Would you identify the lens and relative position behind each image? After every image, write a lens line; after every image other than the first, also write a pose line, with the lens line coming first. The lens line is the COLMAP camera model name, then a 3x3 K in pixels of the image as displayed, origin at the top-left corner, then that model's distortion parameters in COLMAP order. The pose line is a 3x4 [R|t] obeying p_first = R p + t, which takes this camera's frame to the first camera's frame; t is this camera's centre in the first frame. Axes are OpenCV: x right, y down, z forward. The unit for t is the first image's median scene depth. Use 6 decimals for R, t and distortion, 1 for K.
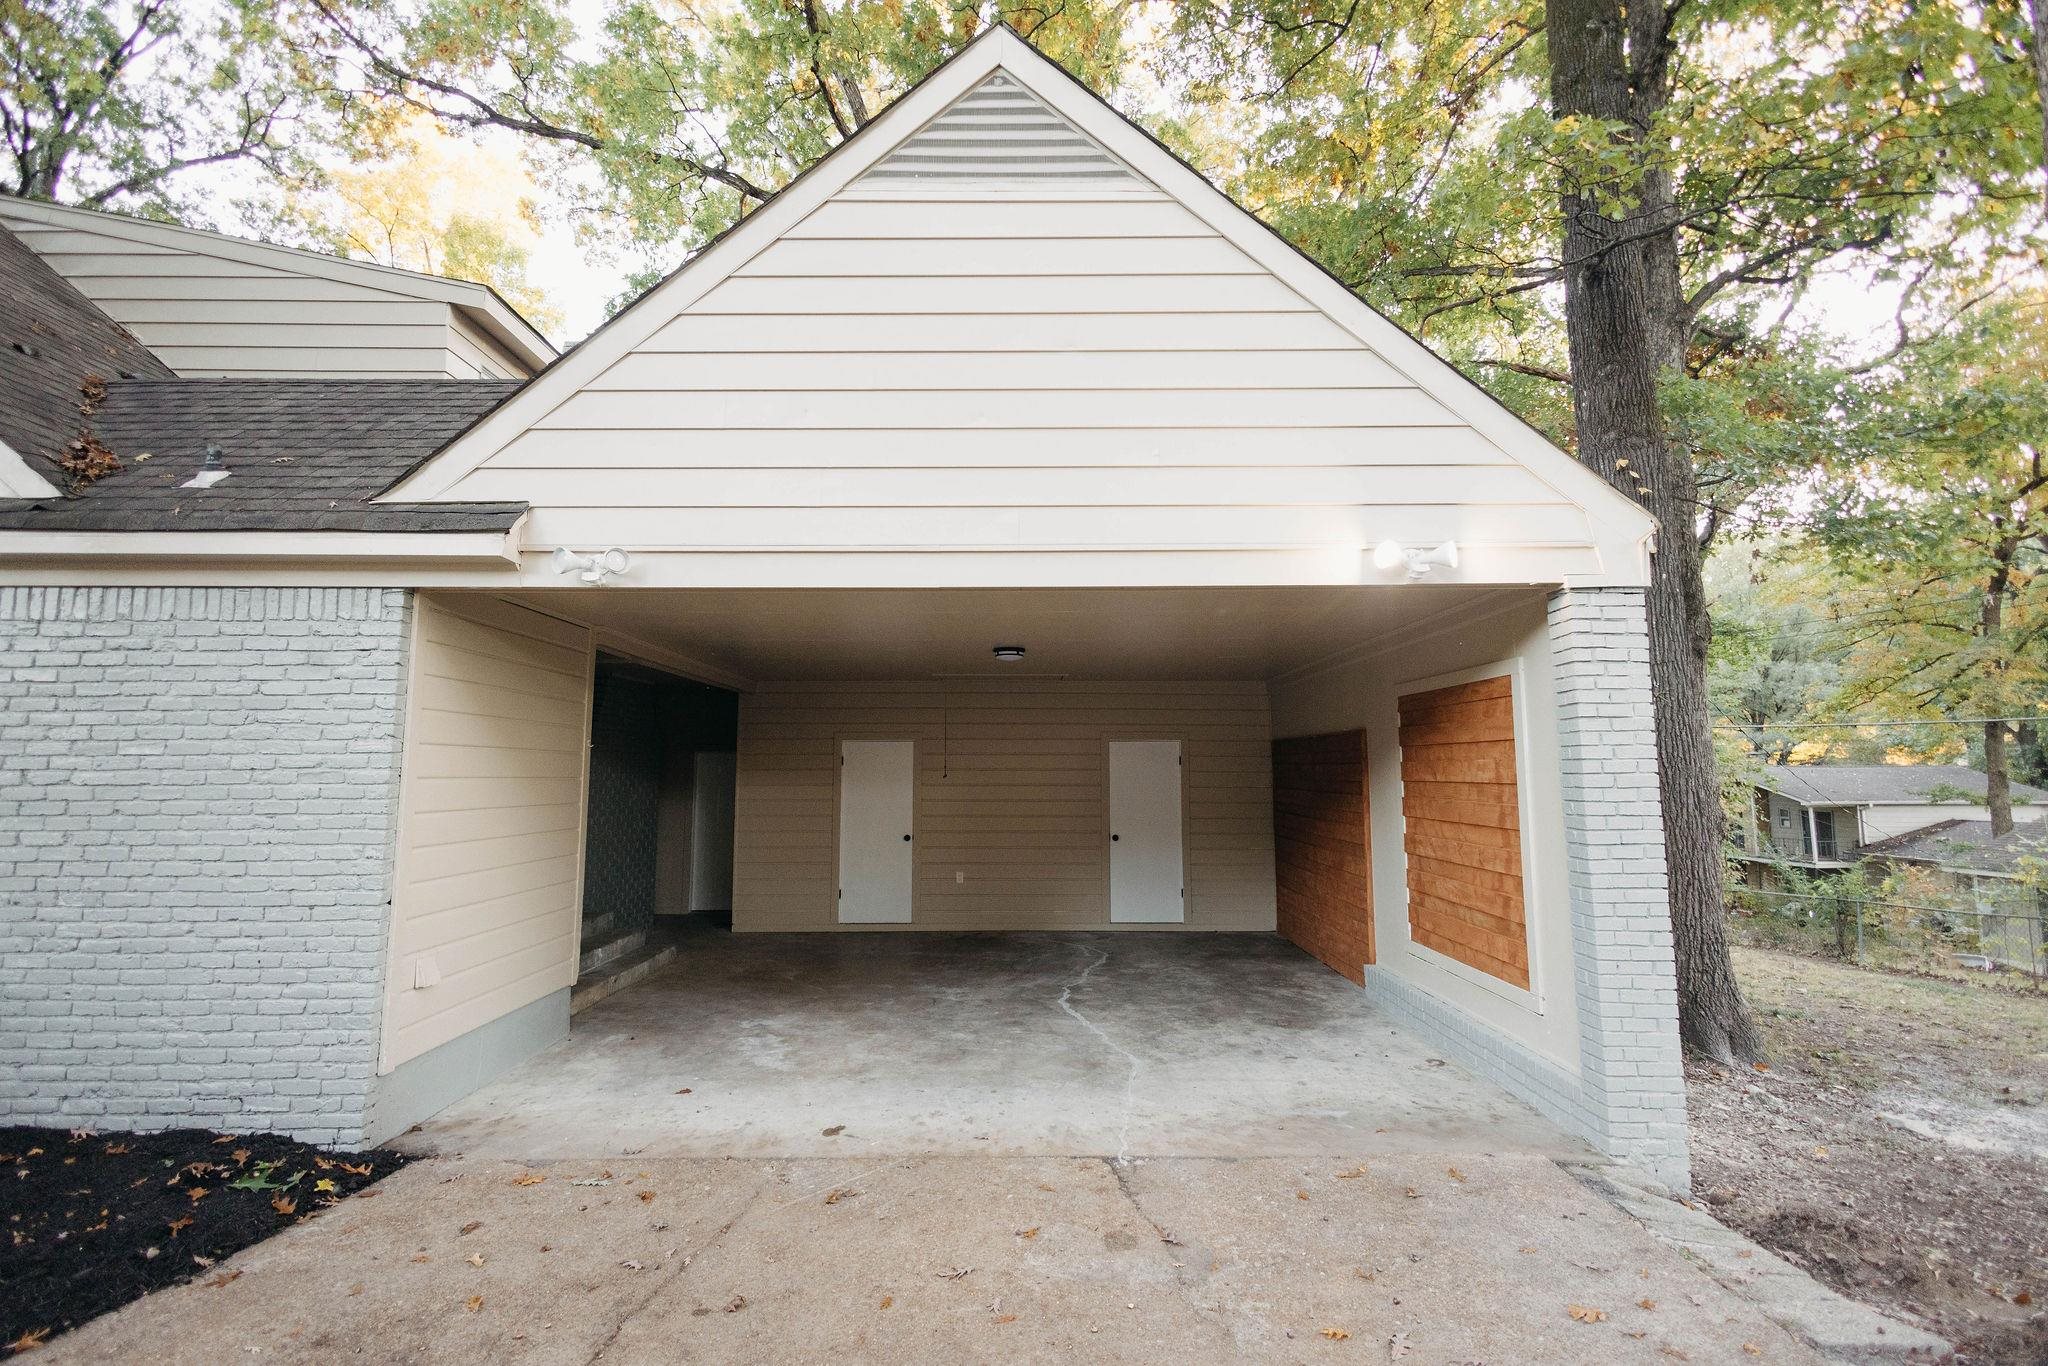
lens RADIAL K [[949.4, 0, 1020.7], [0, 949.4, 678.7], [0, 0, 1]] dist [0.013480, -0.001306]
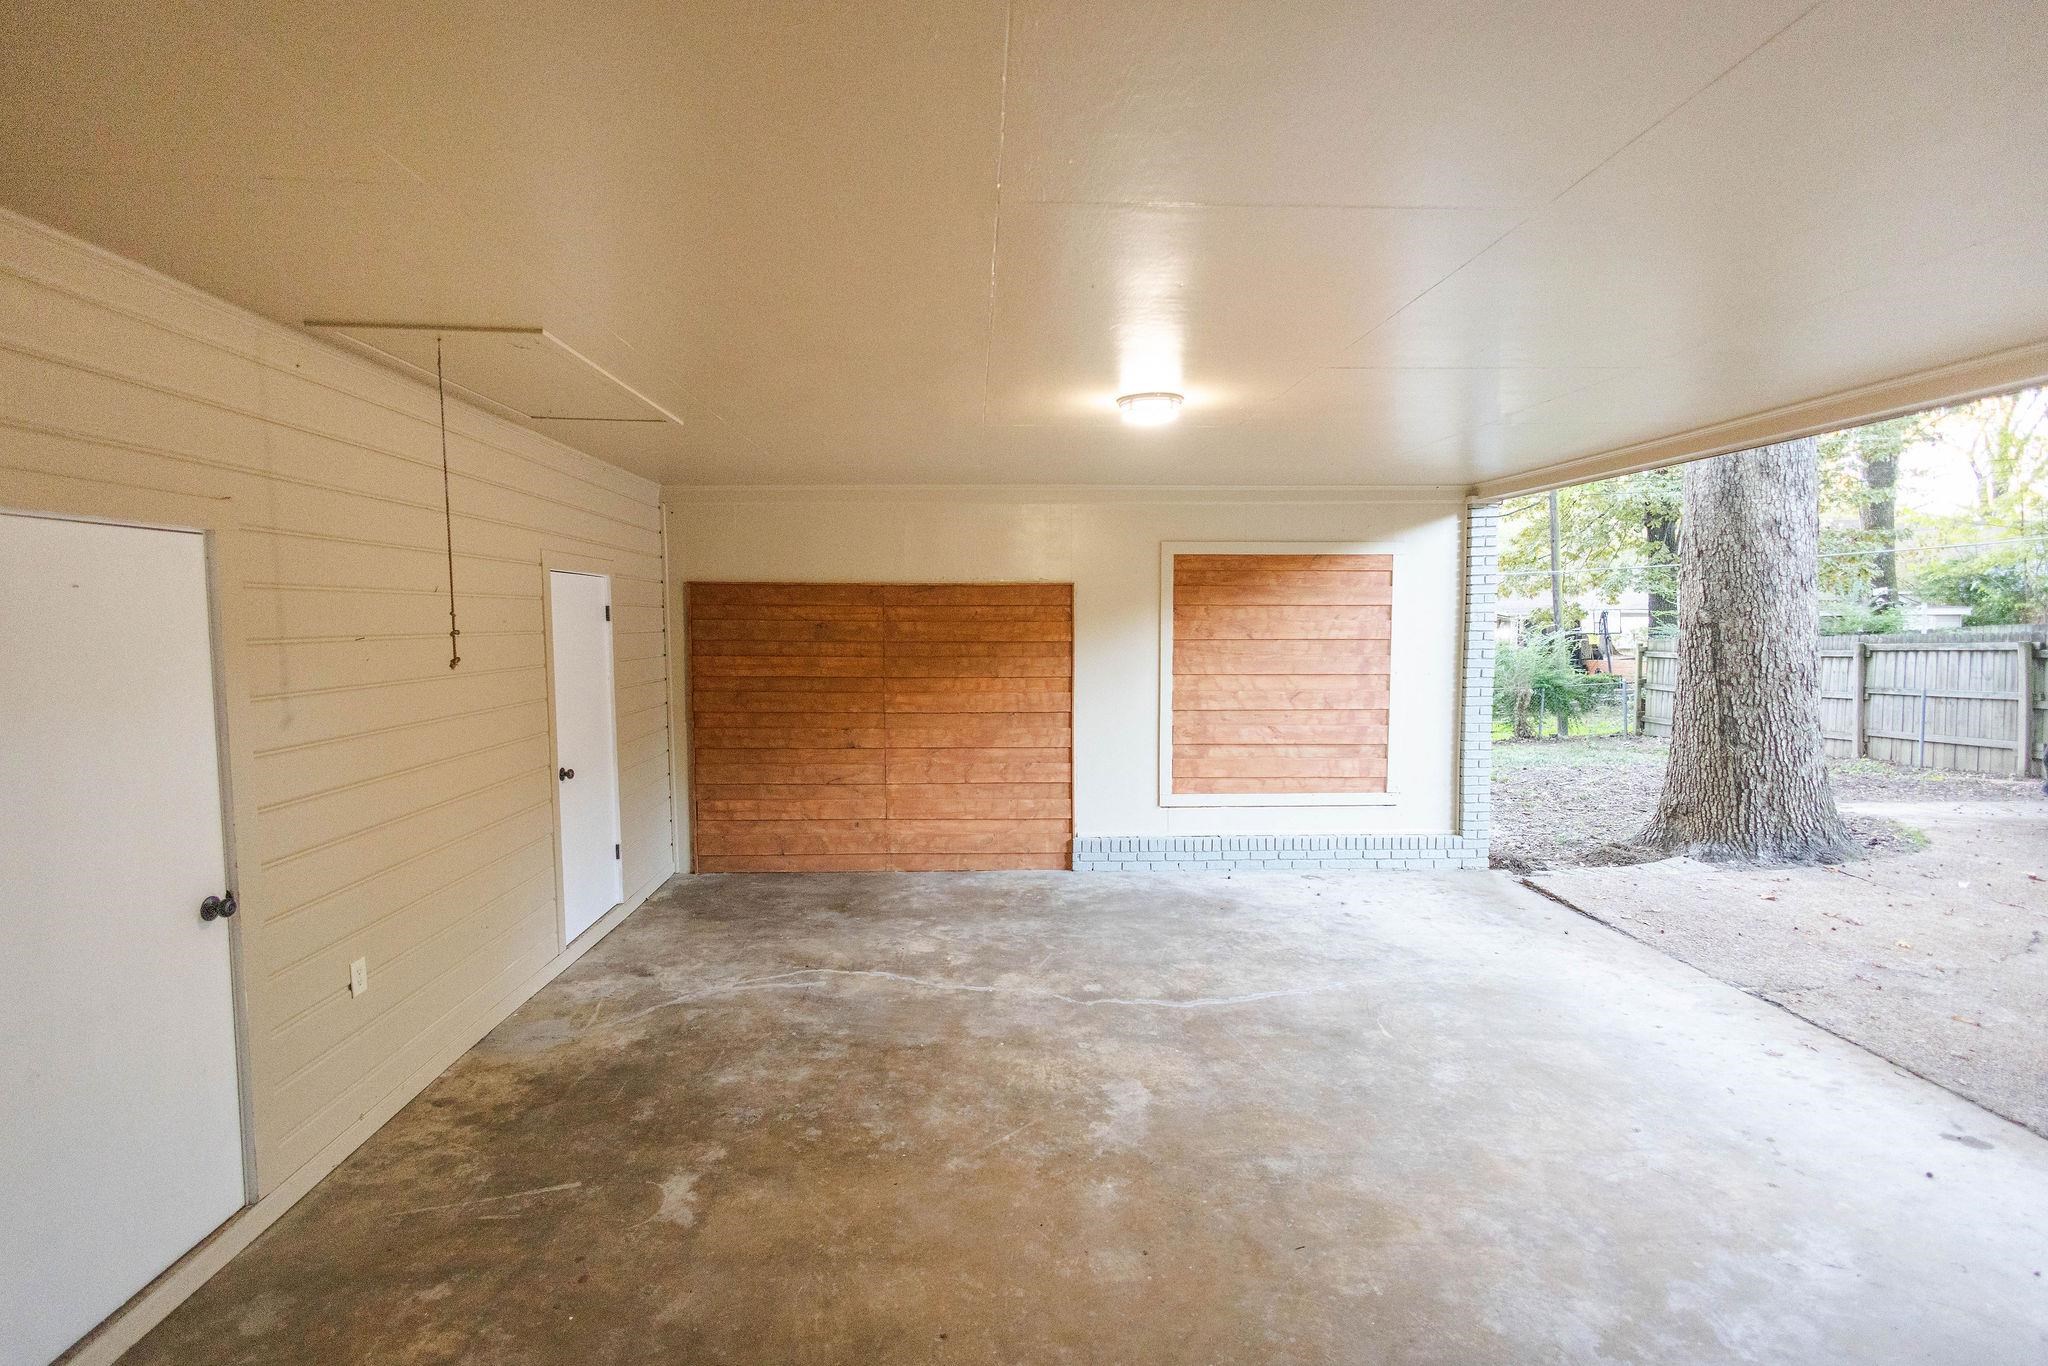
lens RADIAL K [[949.4, 0, 1022.2], [0, 949.4, 679.5], [0, 0, 1]] dist [0.013480, -0.001306]
pose [[-0.055295, -0.065235, 0.996337, -0.694939], [-0.096273, 0.993562, 0.059710, 0.125243], [-0.993818, -0.092619, -0.061219, 1.448743]]
